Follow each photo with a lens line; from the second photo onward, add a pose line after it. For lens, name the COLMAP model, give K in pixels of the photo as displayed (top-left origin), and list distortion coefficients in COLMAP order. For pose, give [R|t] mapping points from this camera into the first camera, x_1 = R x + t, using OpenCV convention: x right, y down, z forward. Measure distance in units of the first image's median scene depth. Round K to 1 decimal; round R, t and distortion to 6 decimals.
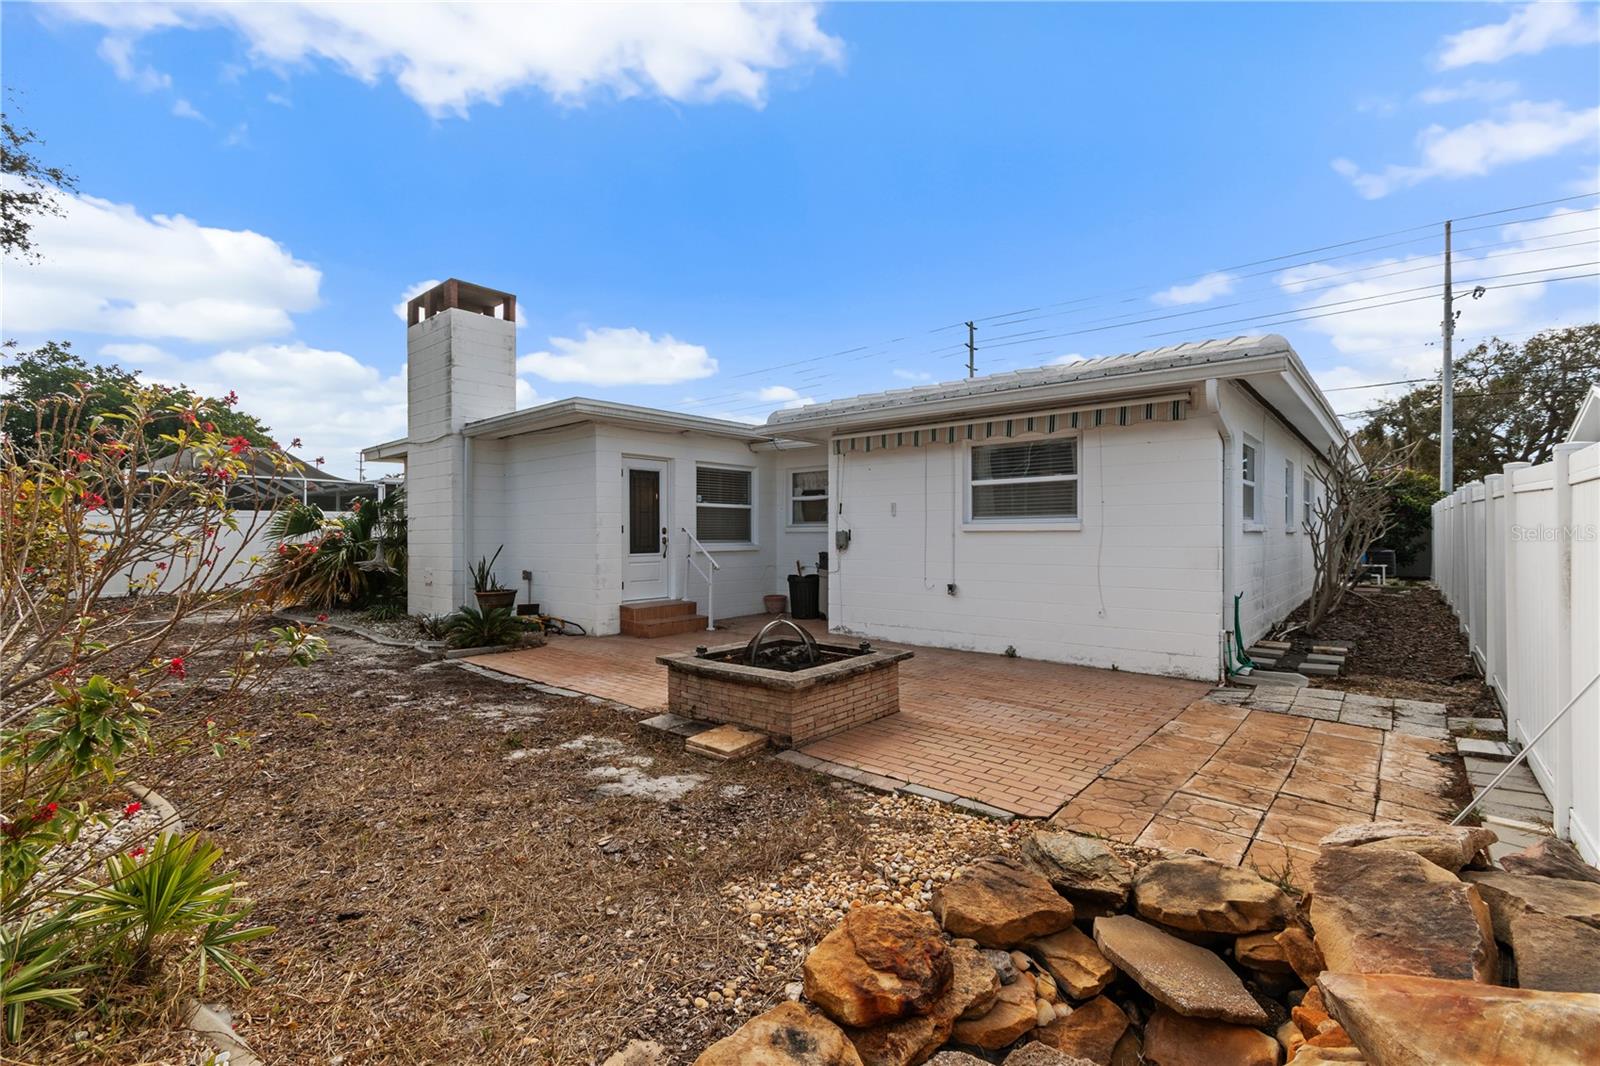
lens RADIAL K [[709.1, 0, 791.4], [0, 709.1, 532.1], [0, 0, 1]] dist [0.000566, 0.000187]
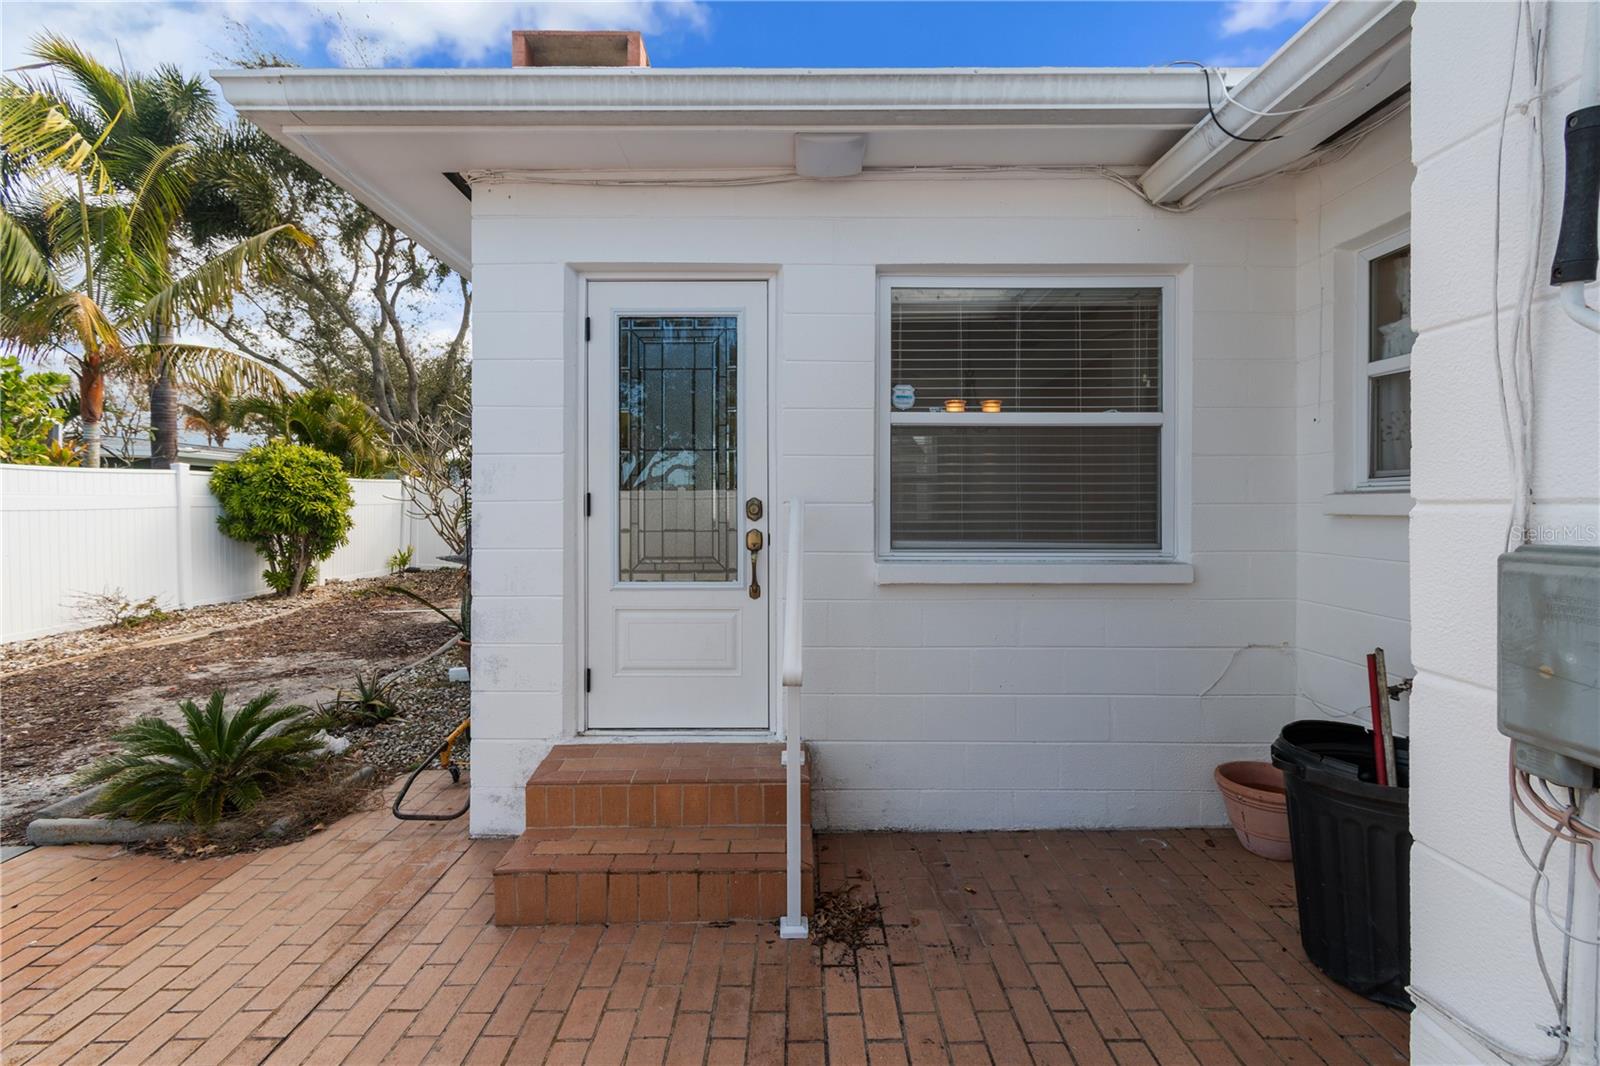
lens RADIAL K [[707.0, 0, 793.3], [0, 707.0, 509.9], [0, 0, 1]] dist [0.000274, 0.000078]
pose [[0.656530, 0.001976, -0.754297, 0.076312], [0.000777, 0.999994, 0.003296, -0.003239], [0.754300, -0.002750, 0.656525, 1.014056]]
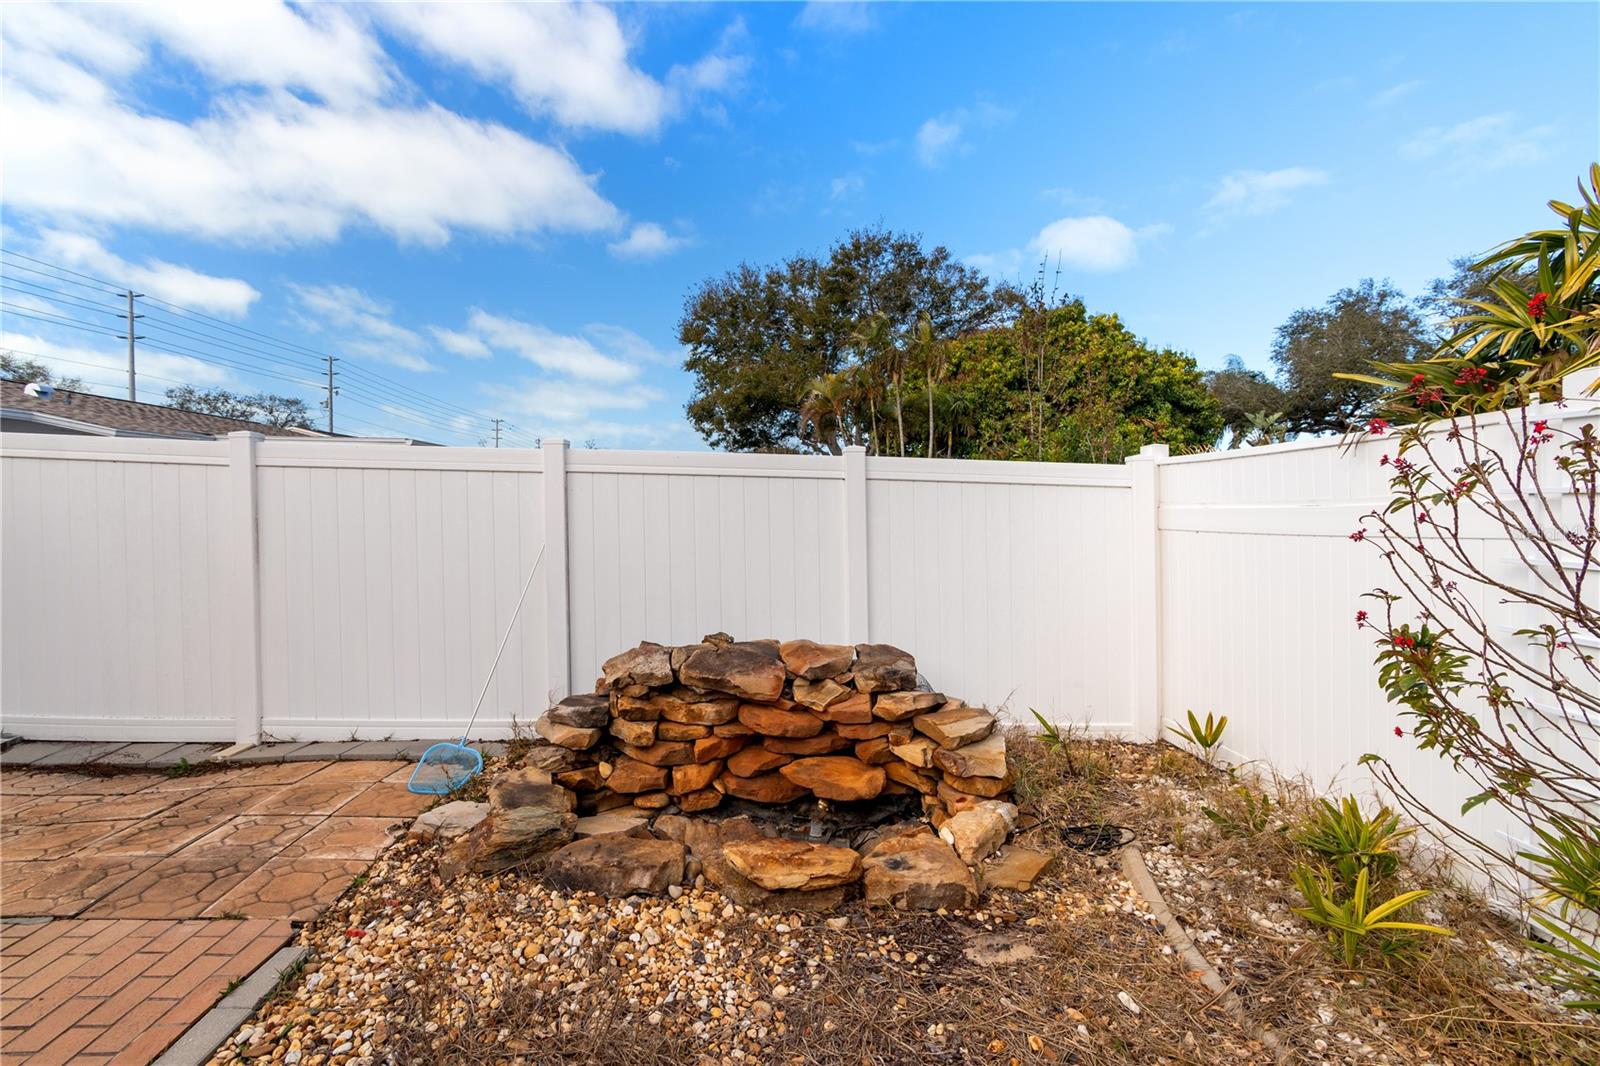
lens RADIAL K [[726.7, 0, 788.7], [0, 726.7, 530.9], [0, 0, 1]] dist [0.001235, -0.000424]
pose [[-0.697069, -0.028375, 0.716443, -0.196356], [-0.013368, 0.999557, 0.026581, 0.000876], [-0.716880, 0.008952, -0.697139, 0.485898]]
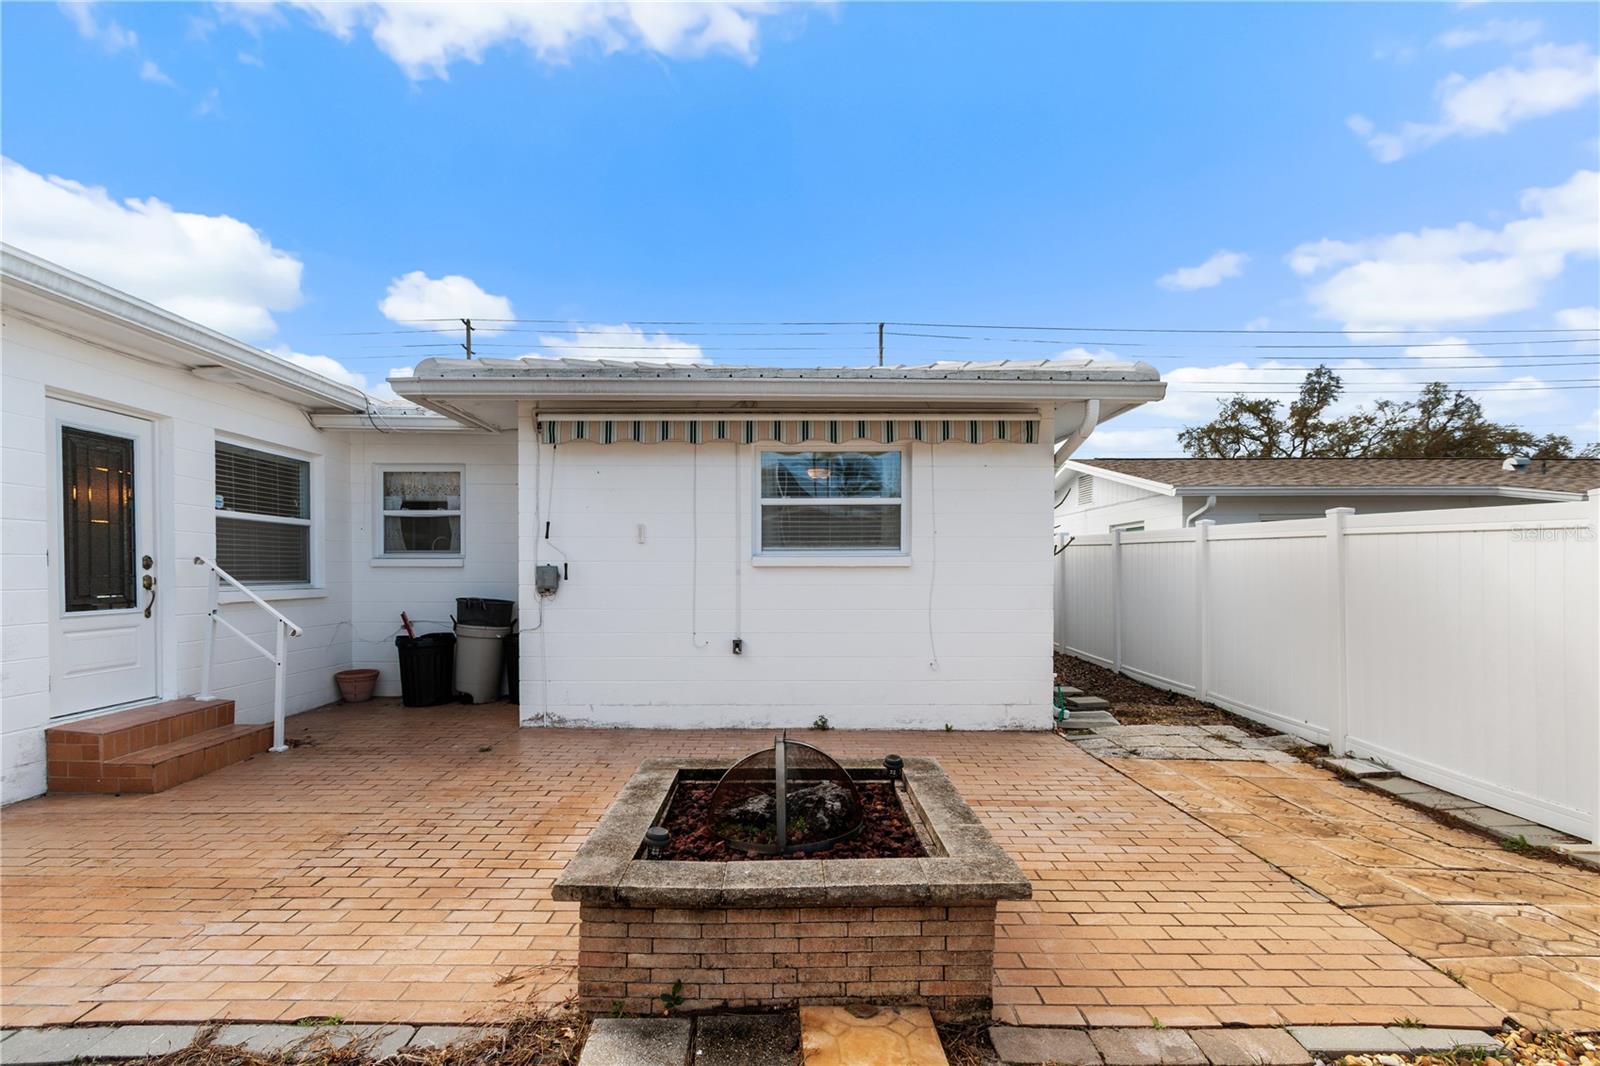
lens RADIAL K [[739.5, 0, 791.2], [0, 739.5, 581.3], [0, 0, 1]] dist [0.001382, -0.000520]
pose [[0.745274, -0.007451, 0.666717, -0.235450], [-0.003593, 0.999878, 0.015191, 0.002256], [-0.666749, -0.013717, 0.745156, 0.399959]]
